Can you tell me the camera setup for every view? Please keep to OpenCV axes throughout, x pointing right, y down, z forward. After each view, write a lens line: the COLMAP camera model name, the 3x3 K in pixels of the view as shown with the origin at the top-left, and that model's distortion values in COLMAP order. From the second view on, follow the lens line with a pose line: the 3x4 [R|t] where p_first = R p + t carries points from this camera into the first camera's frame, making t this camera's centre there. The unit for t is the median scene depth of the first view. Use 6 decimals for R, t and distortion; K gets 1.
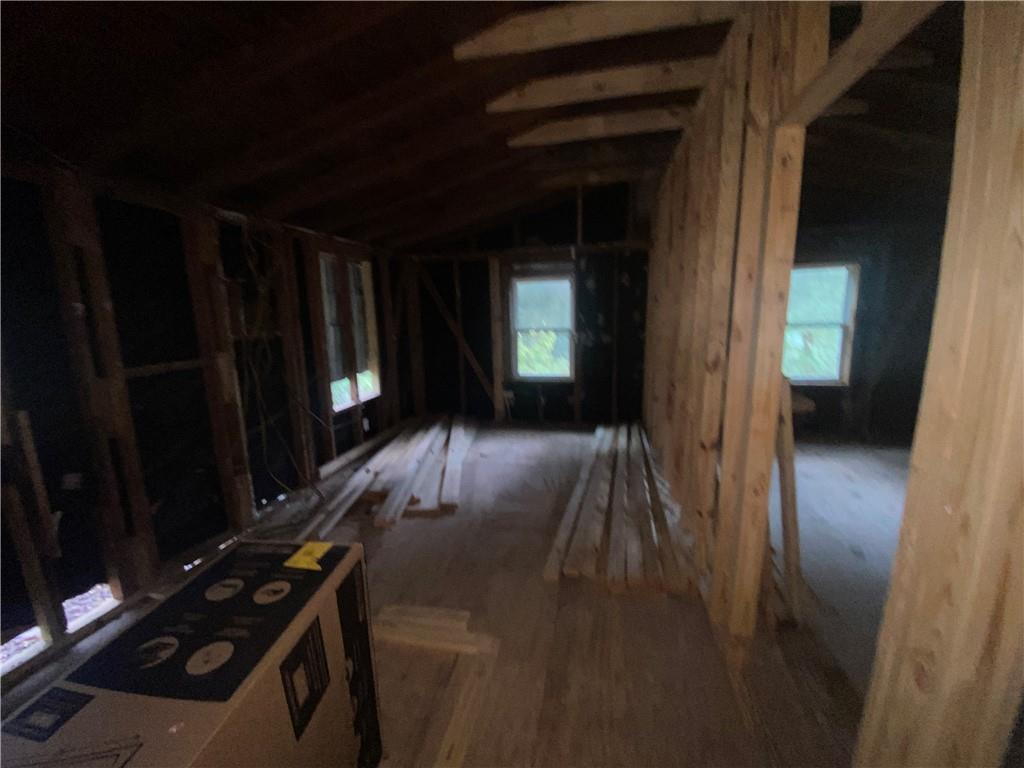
lens RADIAL K [[410.9, 0, 510.6], [0, 410.9, 382.0], [0, 0, 1]] dist [0.028360, -0.026161]
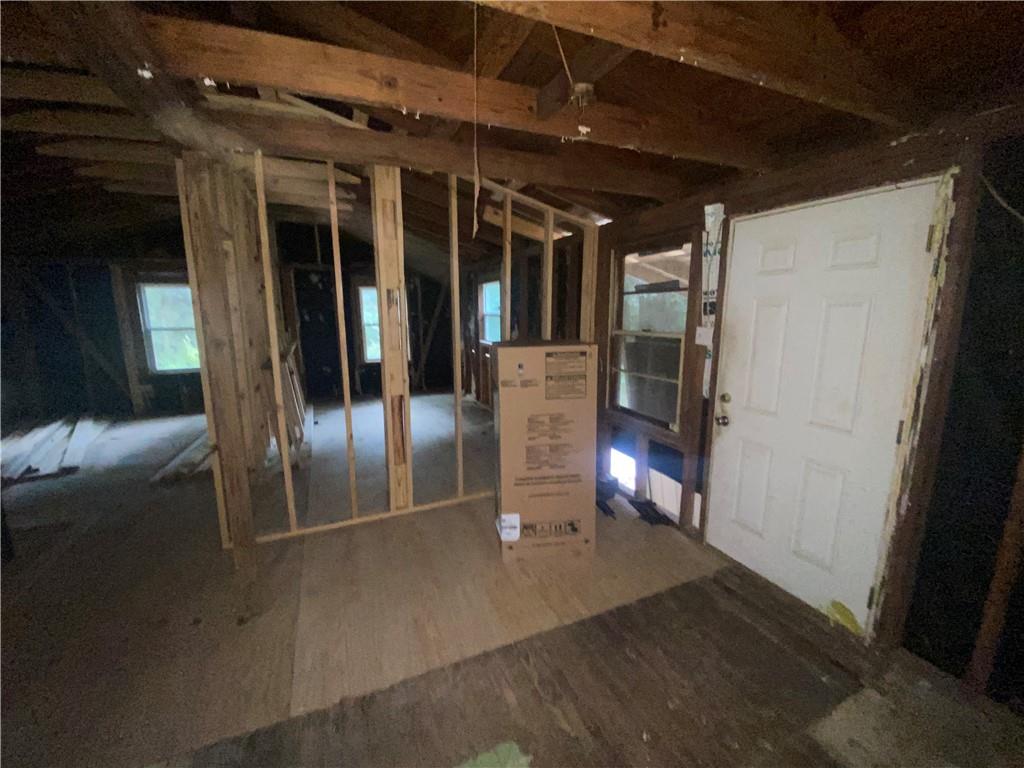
lens RADIAL K [[410.9, 0, 510.6], [0, 410.9, 382.0], [0, 0, 1]] dist [0.028360, -0.026161]
pose [[0.803648, -0.084089, 0.589135, 0.197480], [0.087191, 0.995921, 0.023213, 0.114071], [-0.588684, 0.032712, 0.807701, -0.731905]]
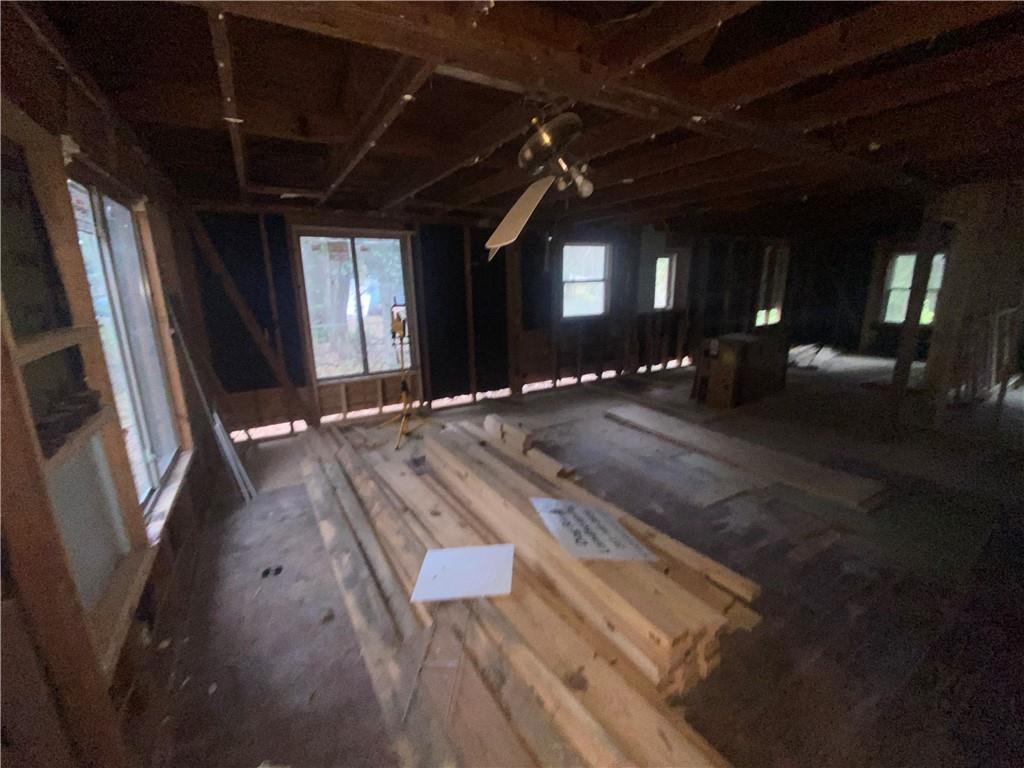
lens RADIAL K [[410.9, 0, 510.6], [0, 410.9, 382.0], [0, 0, 1]] dist [0.028360, -0.026161]
pose [[0.685382, 0.195636, -0.701412, 0.275726], [-0.141084, 0.980658, 0.135663, 0.276597], [0.714386, 0.005977, 0.699727, -1.515800]]
